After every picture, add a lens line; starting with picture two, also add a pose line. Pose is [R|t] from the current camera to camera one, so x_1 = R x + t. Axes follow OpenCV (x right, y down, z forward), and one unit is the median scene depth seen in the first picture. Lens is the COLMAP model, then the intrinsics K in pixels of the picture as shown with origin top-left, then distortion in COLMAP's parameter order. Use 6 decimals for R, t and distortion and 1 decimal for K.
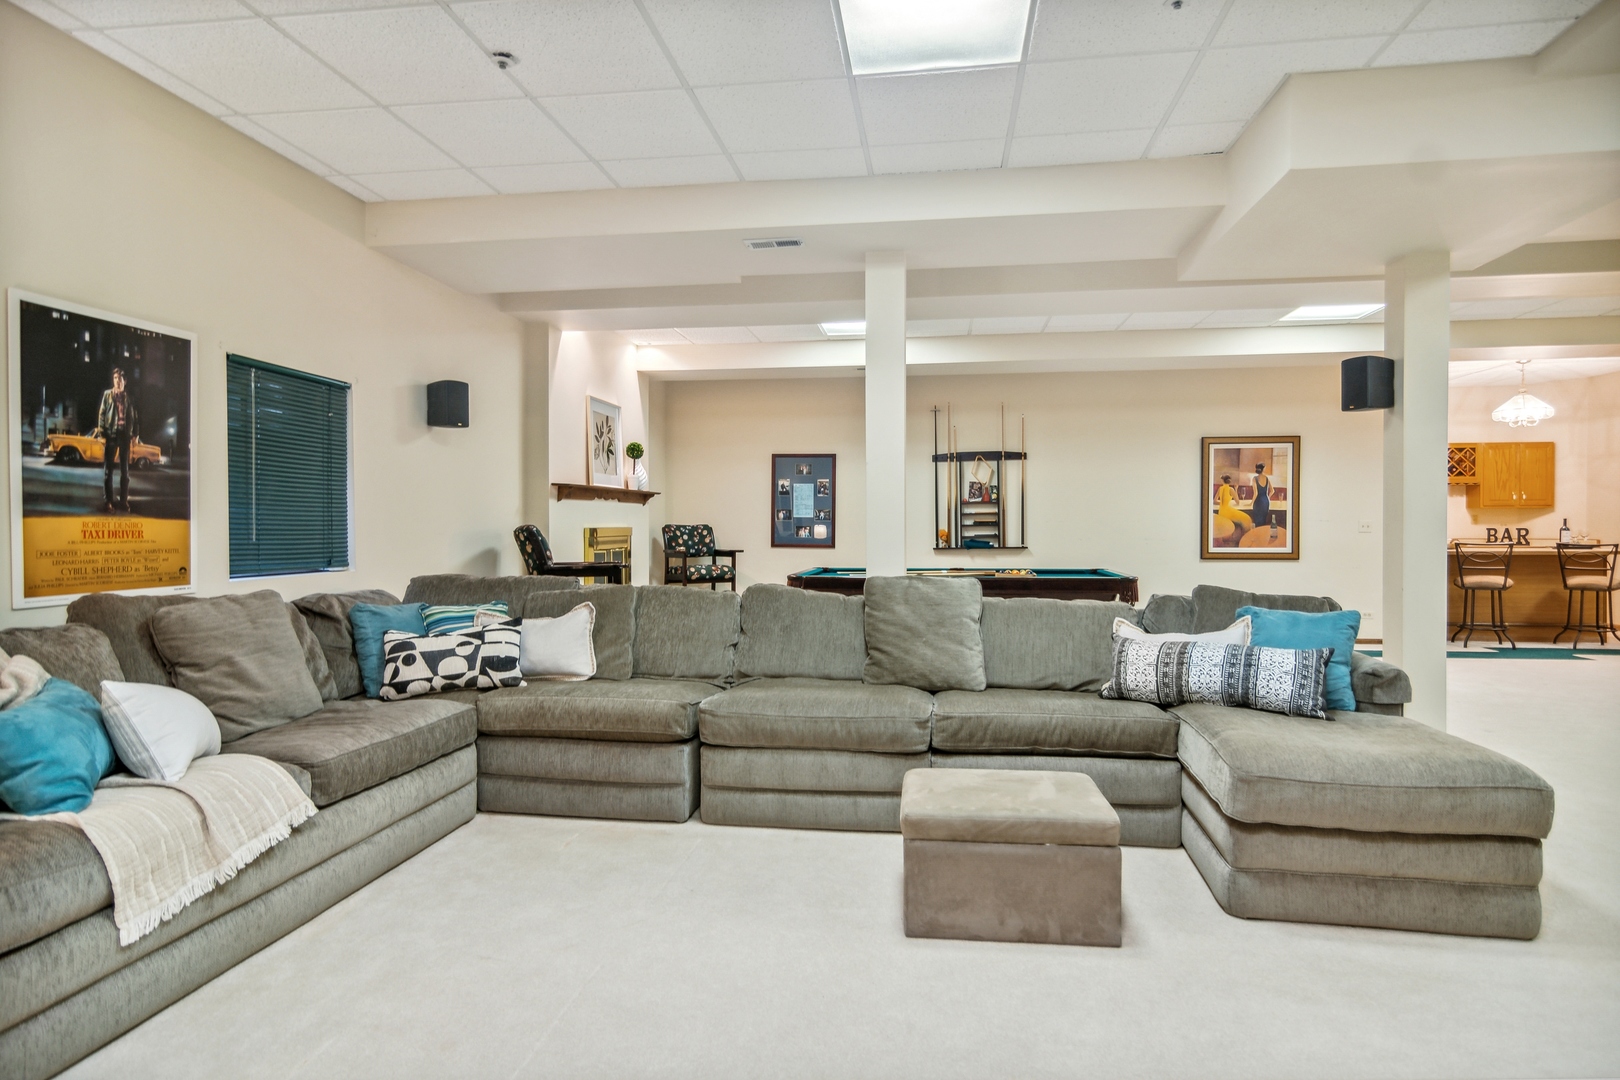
lens RADIAL K [[881.2, 0, 816.6], [0, 881.2, 538.6], [0, 0, 1]] dist [0.001892, -0.000645]
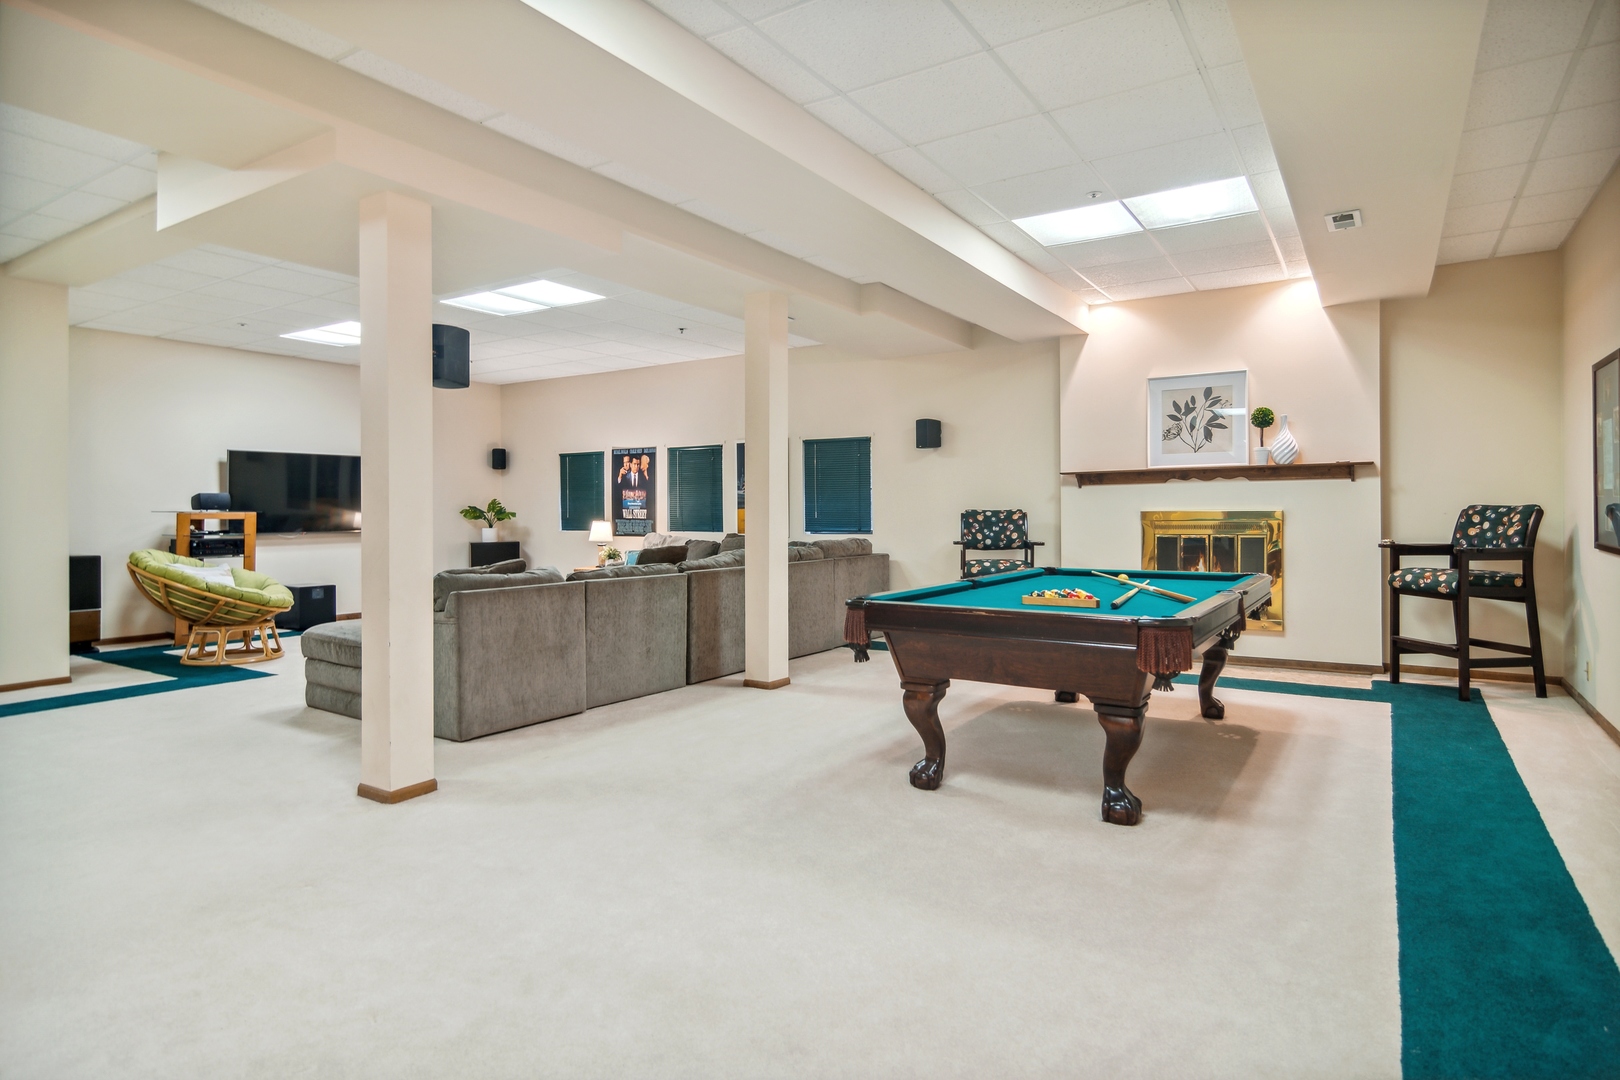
lens RADIAL K [[871.1, 0, 810.0], [0, 871.1, 540.0], [0, 0, 1]] dist [0.002641, 0.000352]
pose [[-0.411737, 0.078209, -0.907940, 1.529997], [0.018764, 0.996827, 0.077356, -0.120339], [0.911109, 0.014814, -0.411898, 2.011881]]
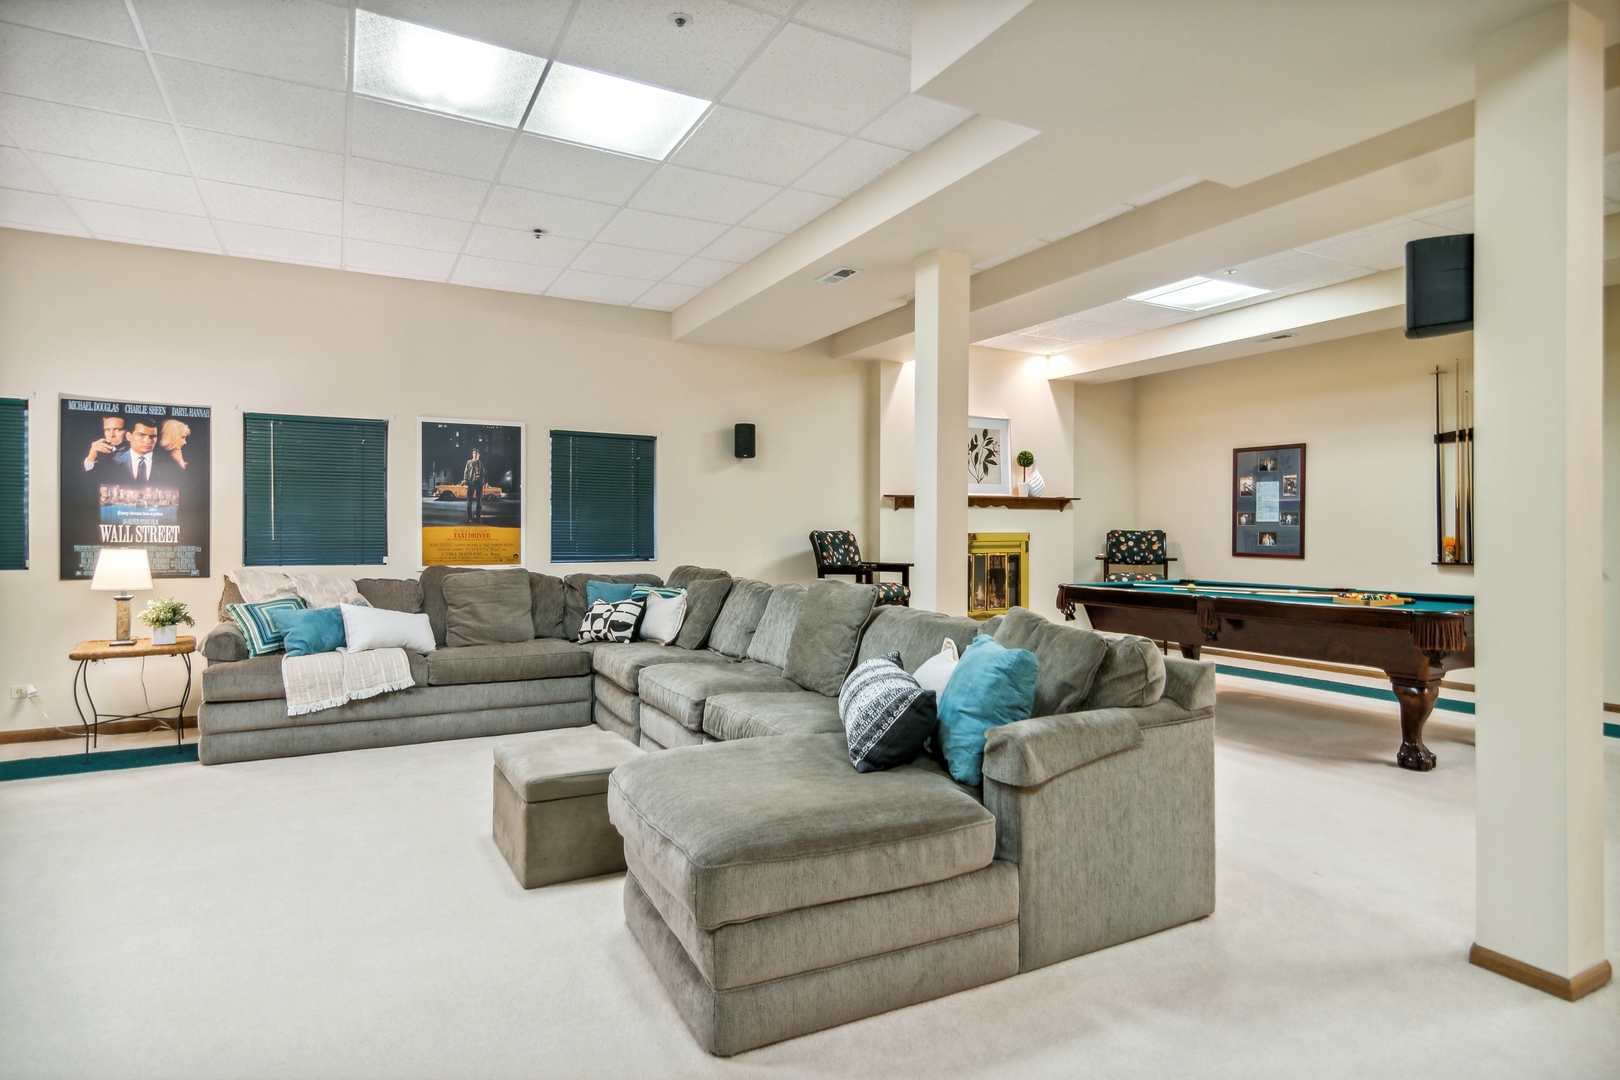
lens RADIAL K [[871.1, 0, 810.0], [0, 871.1, 540.0], [0, 0, 1]] dist [0.002641, 0.000352]
pose [[0.599221, 0.009309, -0.800529, 0.979446], [-0.012714, 0.999917, 0.002110, -0.007167], [0.800482, 0.008914, 0.599290, 0.389400]]
